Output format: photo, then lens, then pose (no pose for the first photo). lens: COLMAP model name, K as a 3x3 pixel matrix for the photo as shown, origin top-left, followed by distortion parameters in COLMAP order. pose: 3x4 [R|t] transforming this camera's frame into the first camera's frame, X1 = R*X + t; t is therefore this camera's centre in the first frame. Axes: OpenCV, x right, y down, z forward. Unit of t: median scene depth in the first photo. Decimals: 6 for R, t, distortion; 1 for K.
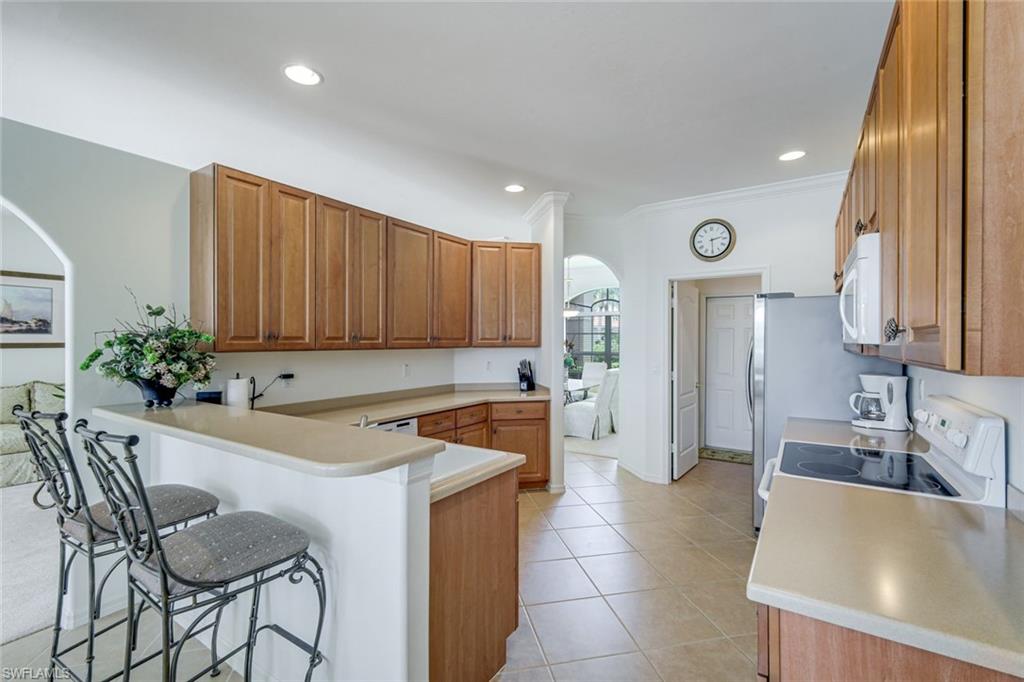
lens RADIAL K [[445.3, 0, 511.1], [0, 445.3, 338.5], [0, 0, 1]] dist [0.018238, -0.000271]
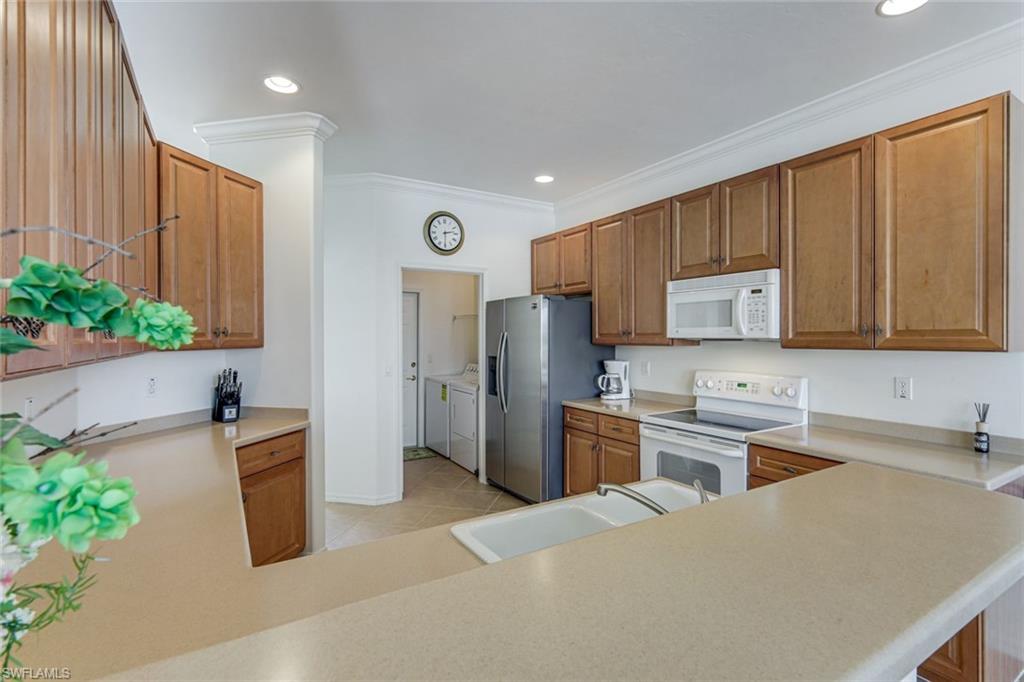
lens RADIAL K [[477.0, 0, 507.3], [0, 477.0, 336.0], [0, 0, 1]] dist [0.001788, -0.000556]
pose [[0.427766, -0.001850, 0.903888, -0.429772], [-0.001728, 0.999994, 0.002864, 0.000317], [-0.903888, -0.002787, 0.427760, 0.432836]]
